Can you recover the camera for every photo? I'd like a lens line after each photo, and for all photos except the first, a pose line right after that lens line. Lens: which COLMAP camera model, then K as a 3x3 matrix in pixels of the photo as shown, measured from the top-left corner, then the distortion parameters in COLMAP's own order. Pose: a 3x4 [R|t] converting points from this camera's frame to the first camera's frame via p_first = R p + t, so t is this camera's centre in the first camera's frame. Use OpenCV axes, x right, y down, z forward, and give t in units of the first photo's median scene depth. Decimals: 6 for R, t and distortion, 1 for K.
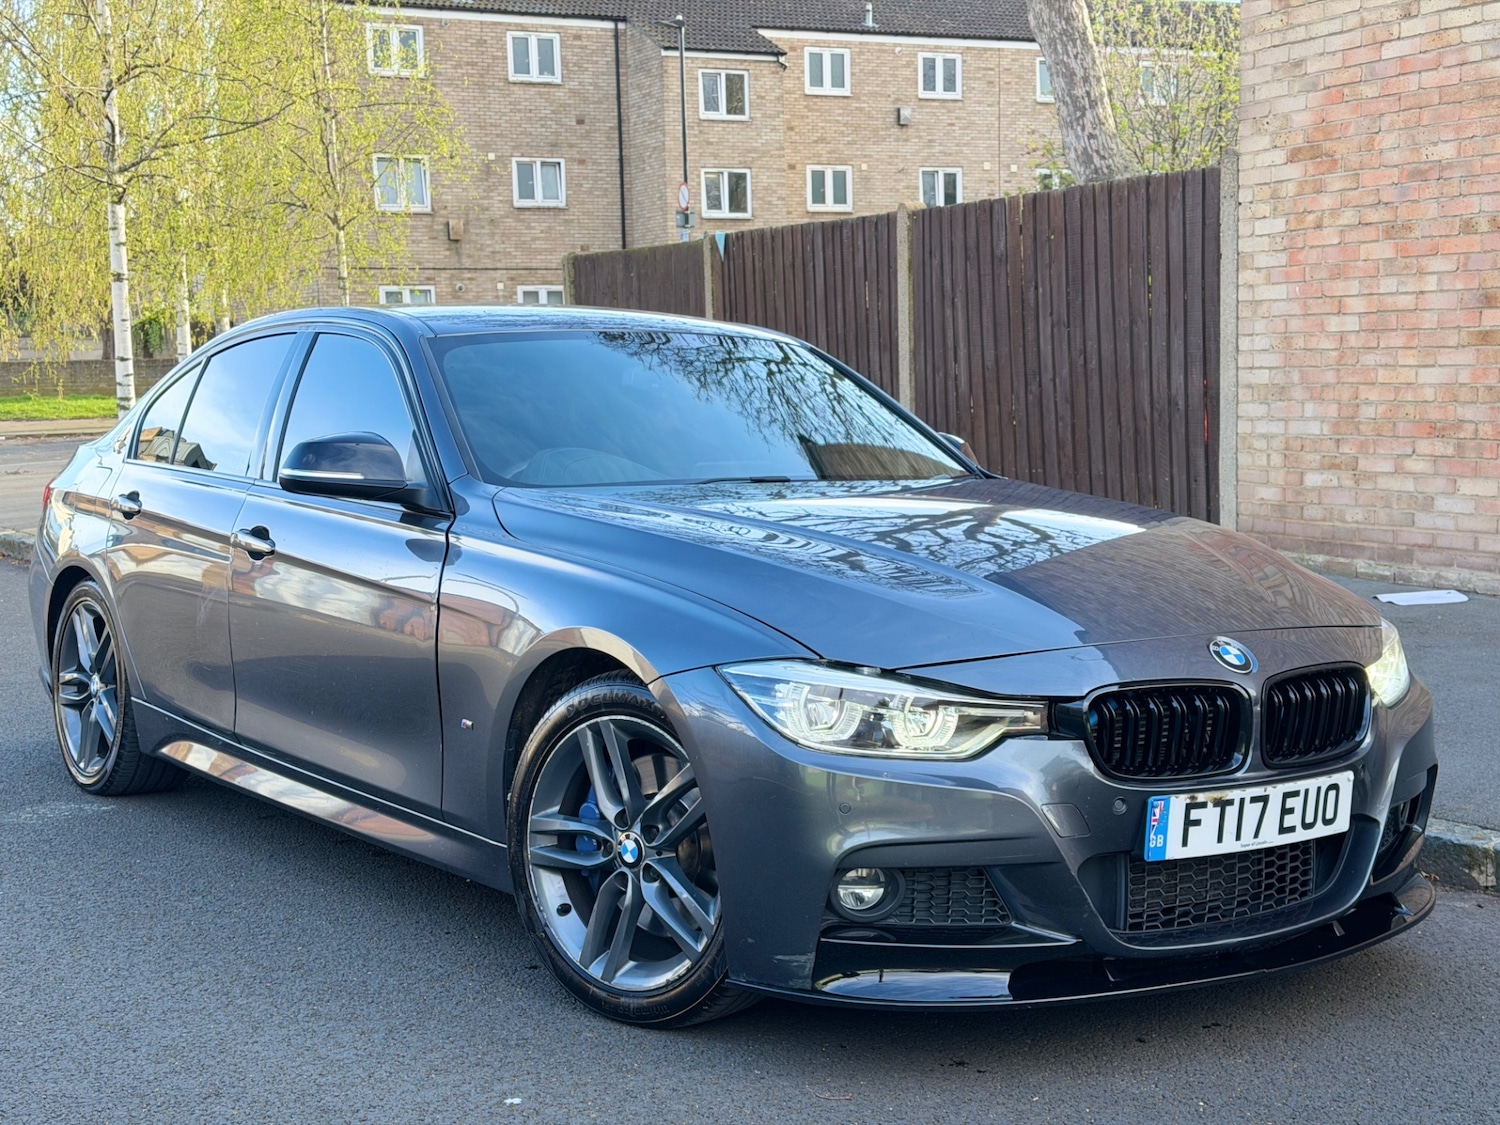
lens RADIAL K [[2068.8, 0, 752.4], [0, 2068.8, 566.4], [0, 0, 1]] dist [0.202589, -0.385876]
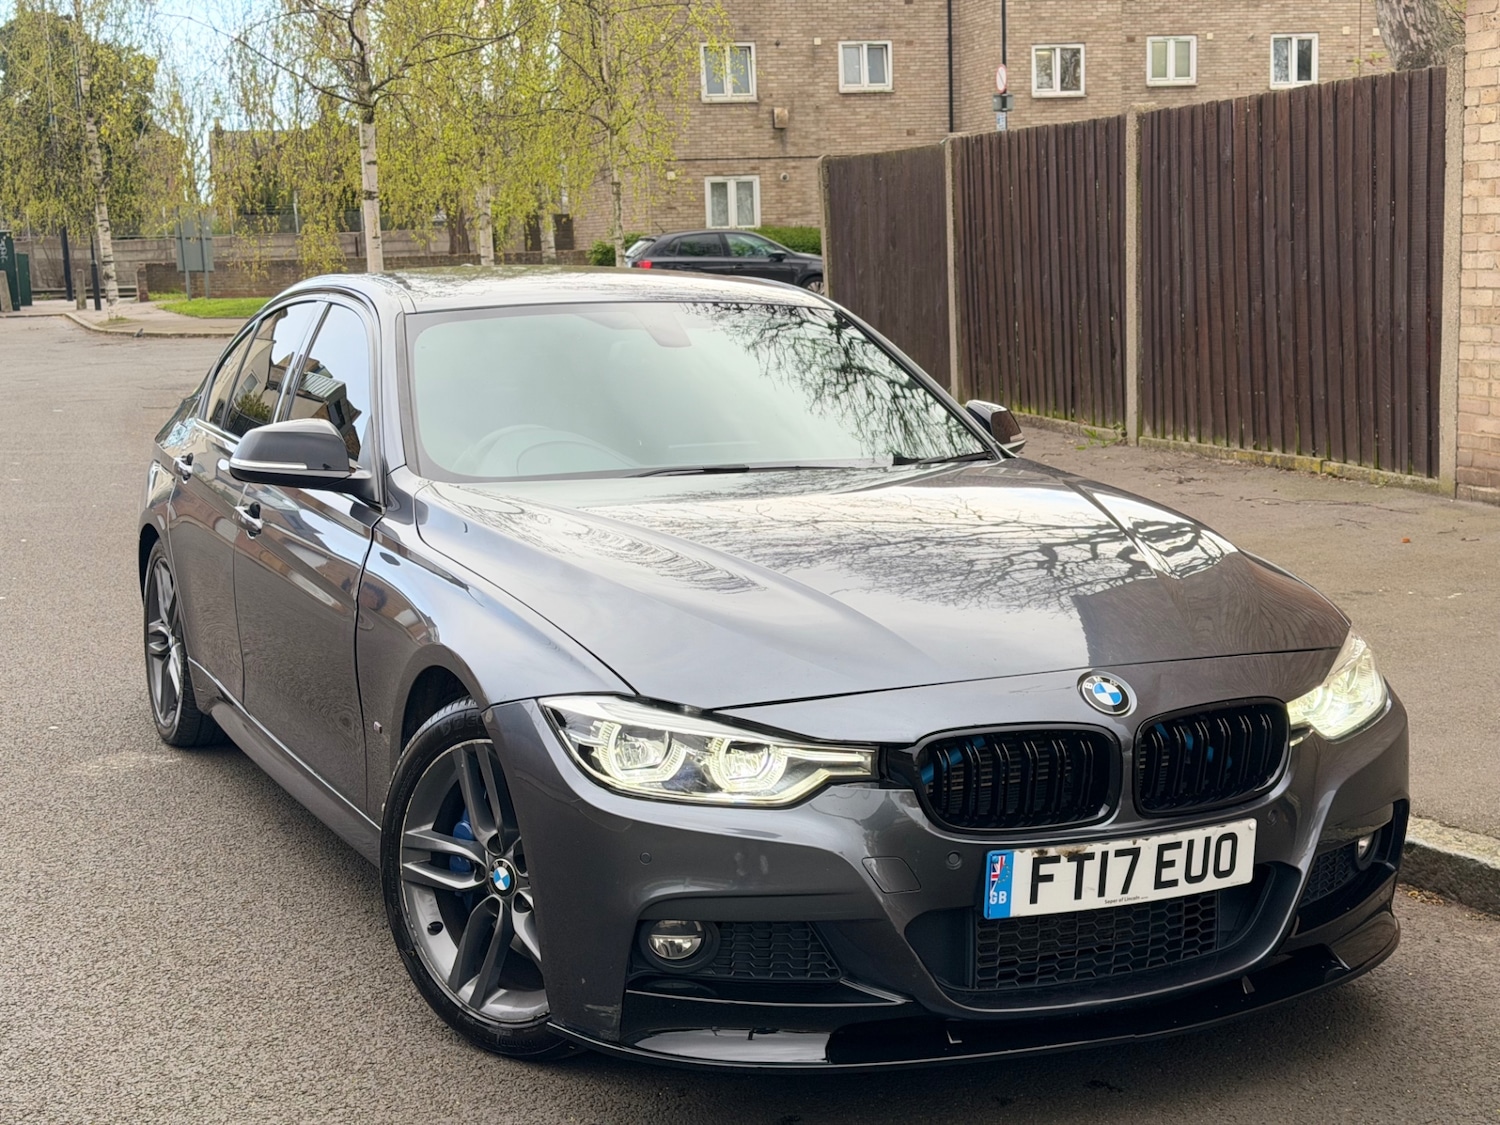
lens RADIAL K [[2069.9, 0, 758.2], [0, 2069.9, 565.3], [0, 0, 1]] dist [0.207772, -0.400676]
pose [[0.985209, 0.015870, -0.170622, 0.089702], [-0.006053, 0.998304, 0.057902, -0.025381], [0.171251, -0.056013, 0.983634, 0.028661]]
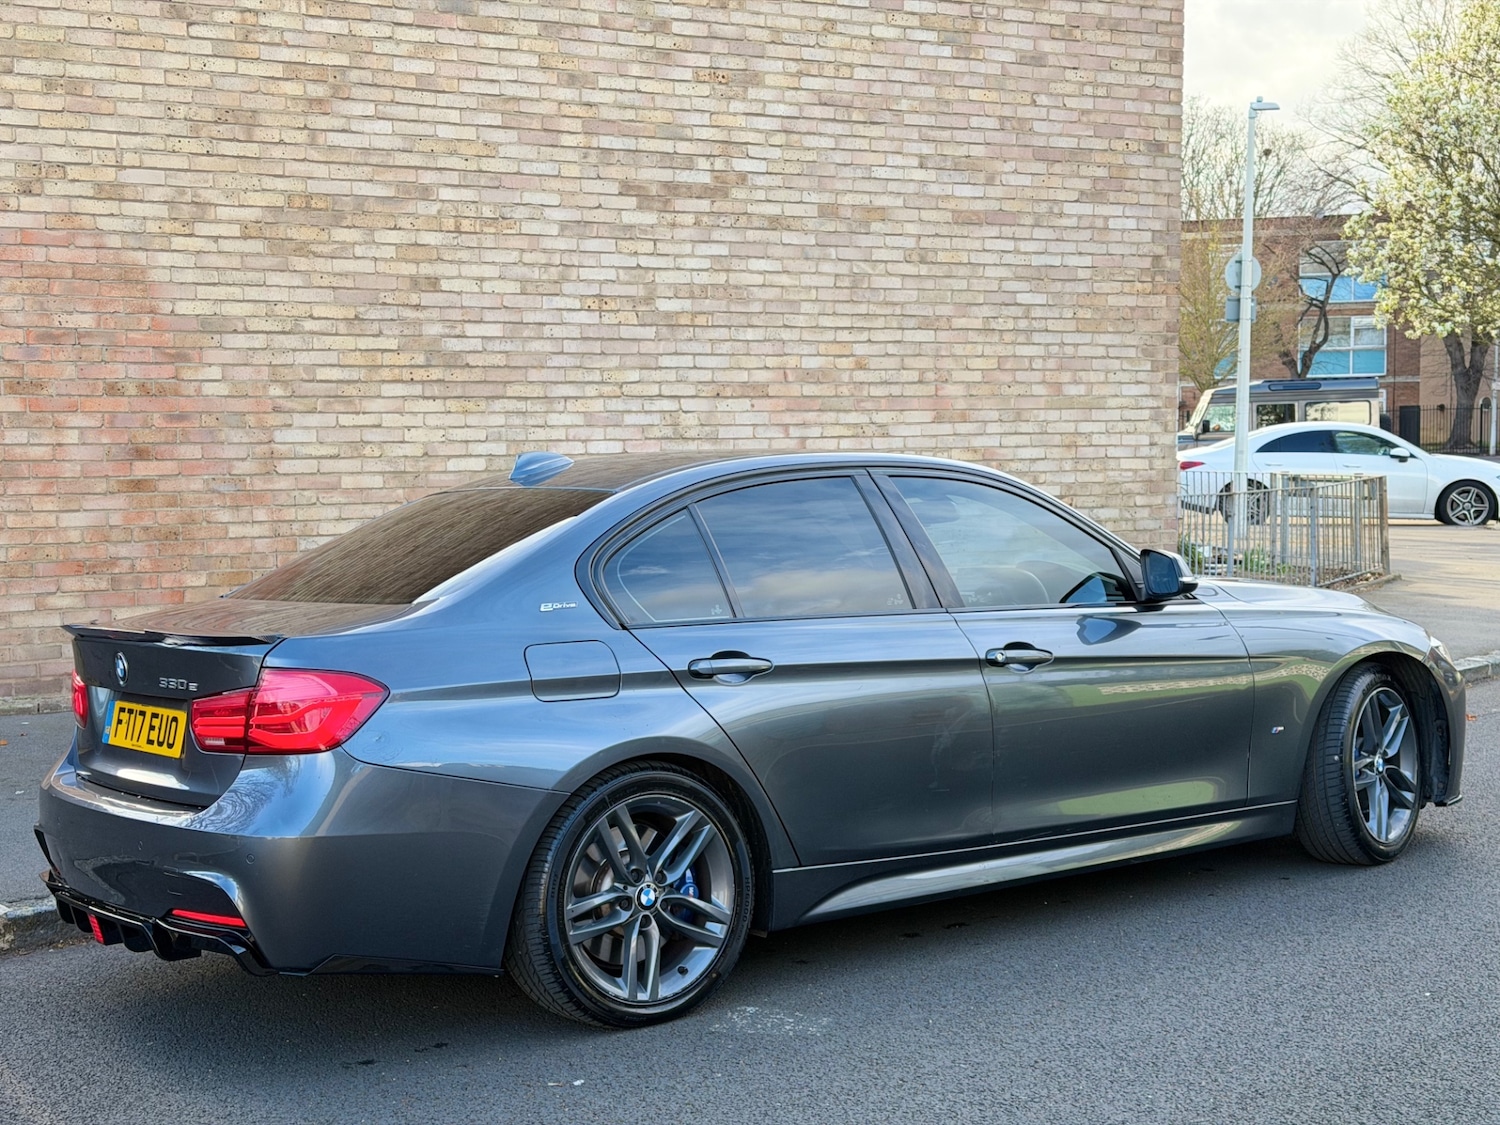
lens RADIAL K [[2071.5, 0, 750.5], [0, 2071.5, 566.4], [0, 0, 1]] dist [0.194494, -0.374838]
pose [[-0.013054, -0.042270, 0.999021, -0.719120], [0.113434, 0.992594, 0.043480, -0.067326], [-0.993460, 0.113891, -0.008162, 0.600321]]
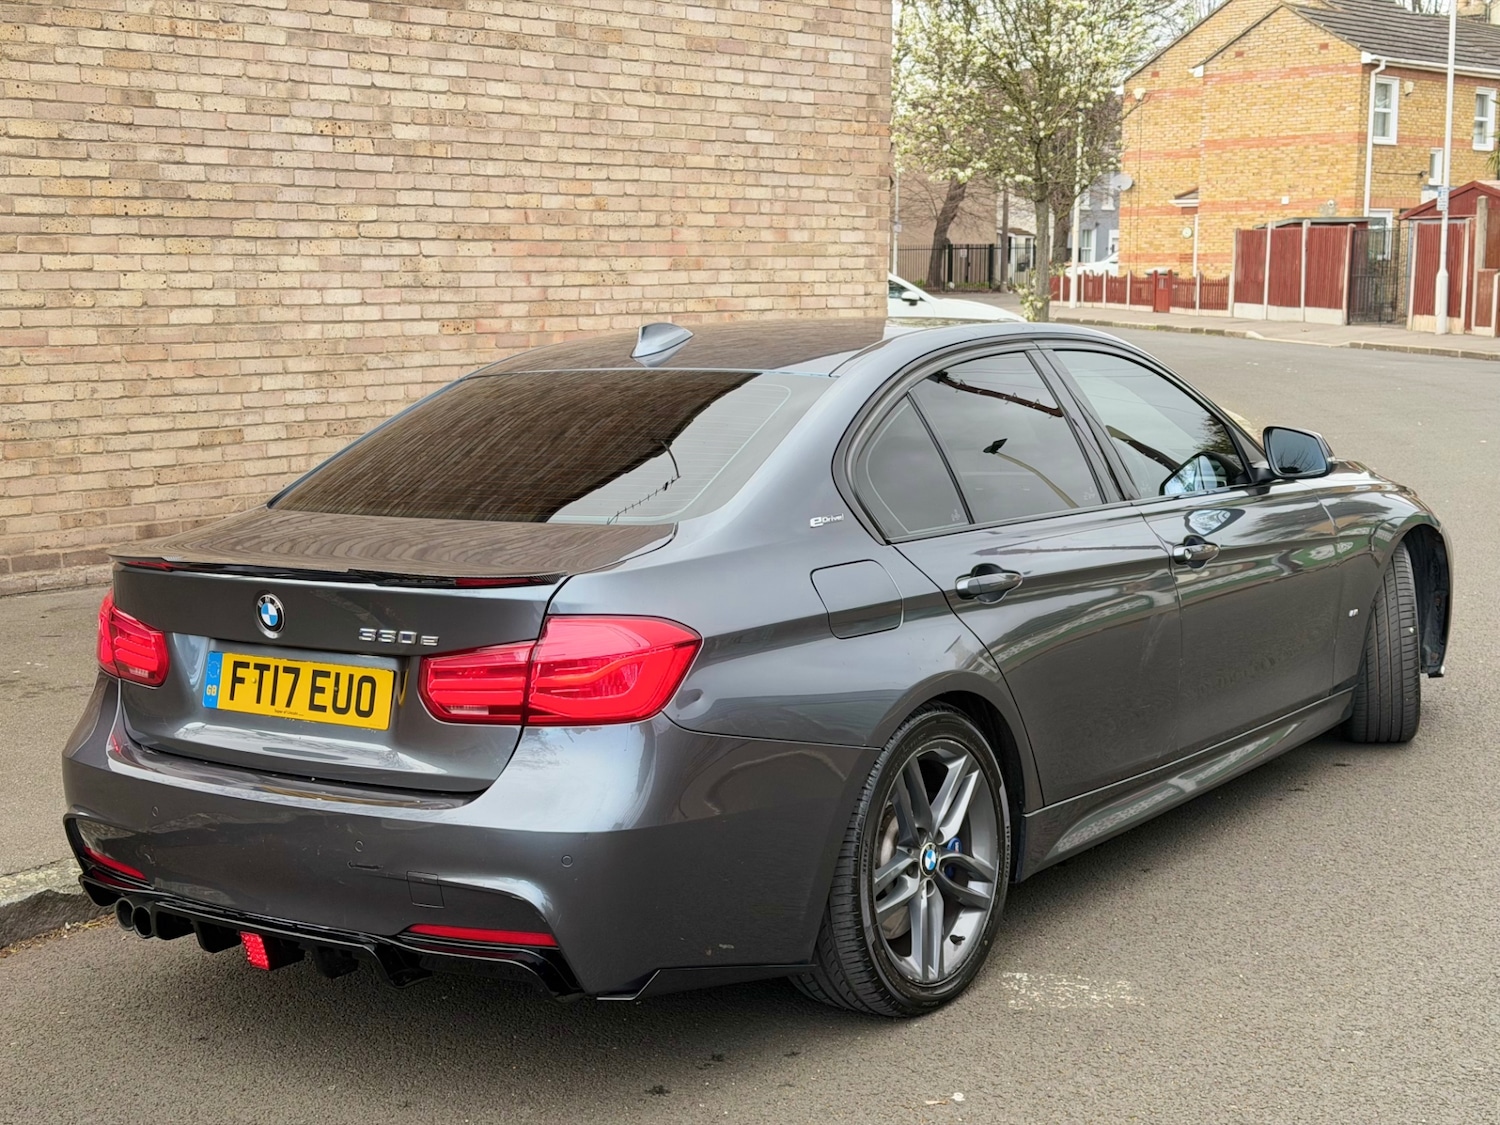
lens RADIAL K [[2067.5, 0, 746.7], [0, 2067.5, 568.5], [0, 0, 1]] dist [0.214270, -0.452023]
pose [[-0.305176, -0.116151, 0.945186, -0.596053], [0.108568, 0.981819, 0.155707, -0.098572], [-0.946087, 0.150135, -0.287018, 0.786218]]
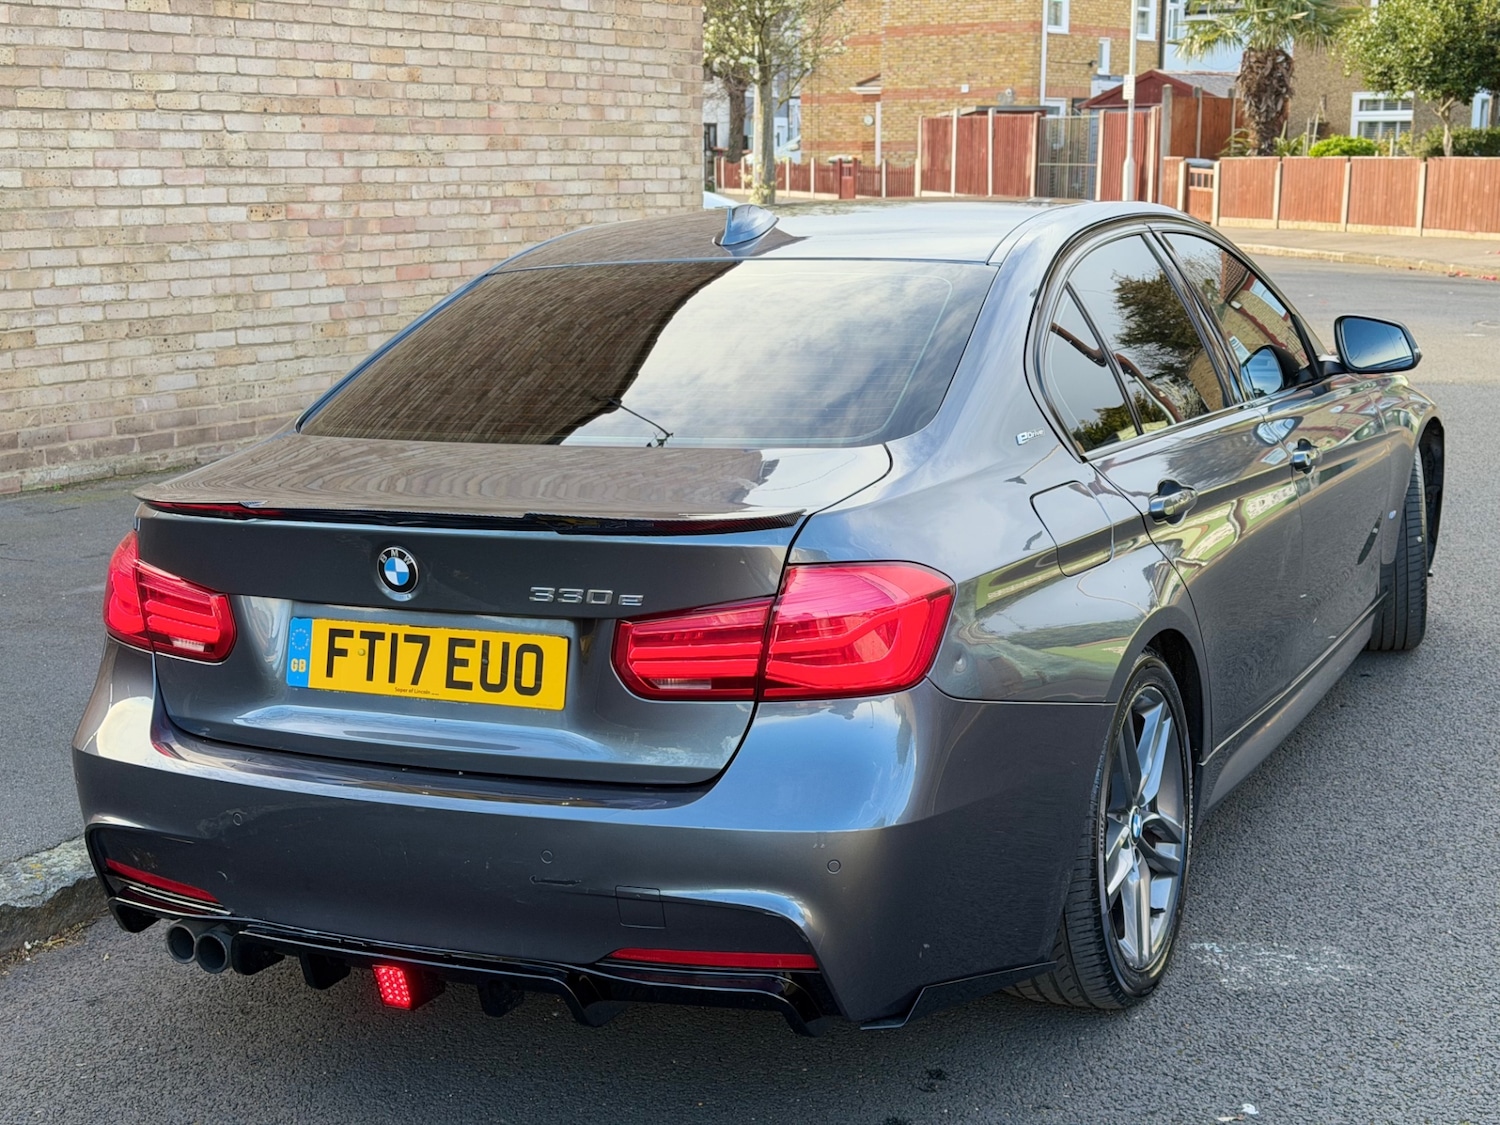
lens RADIAL K [[2065.1, 0, 762.3], [0, 2065.1, 557.3], [0, 0, 1]] dist [0.232543, -0.527768]
pose [[-0.467464, -0.147459, 0.871627, -0.492274], [0.104479, 0.969863, 0.220112, -0.104531], [-0.877816, 0.193961, -0.437970, 0.851596]]
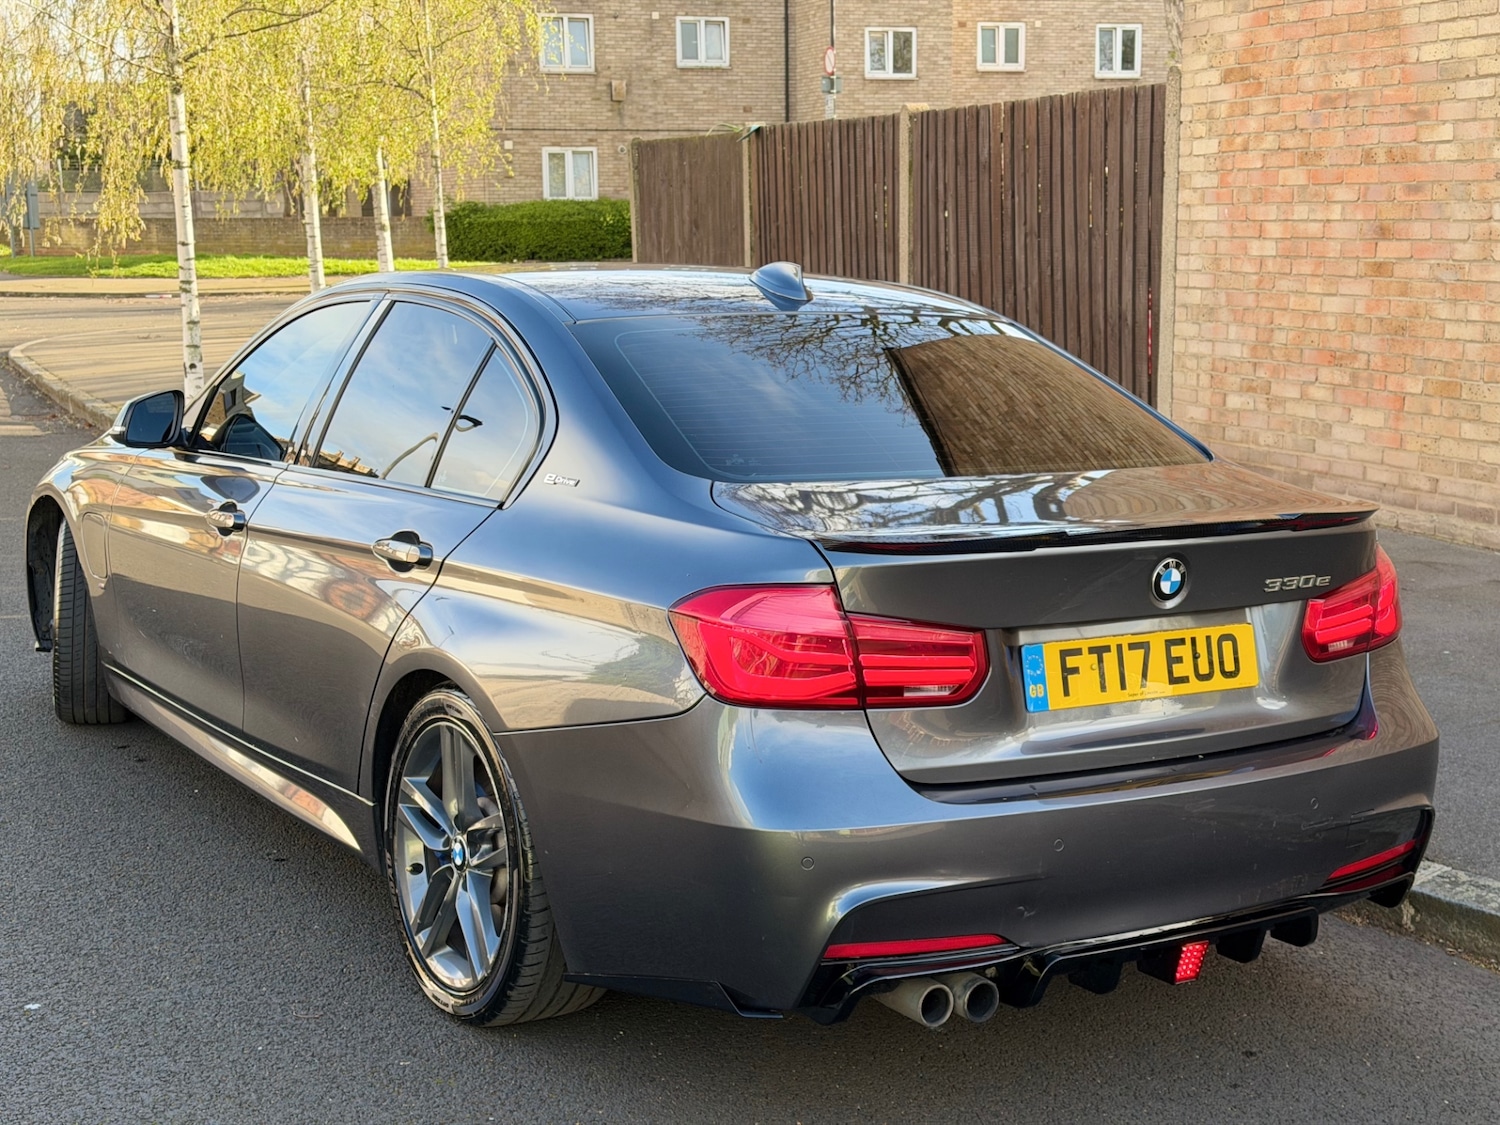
lens RADIAL K [[2069.7, 0, 745.3], [0, 2069.7, 570.6], [0, 0, 1]] dist [0.205301, -0.426538]
pose [[0.993952, 0.030519, -0.105492, 0.138599], [-0.022789, 0.997018, 0.073723, -0.028433], [0.107427, -0.070873, 0.991684, -0.035649]]
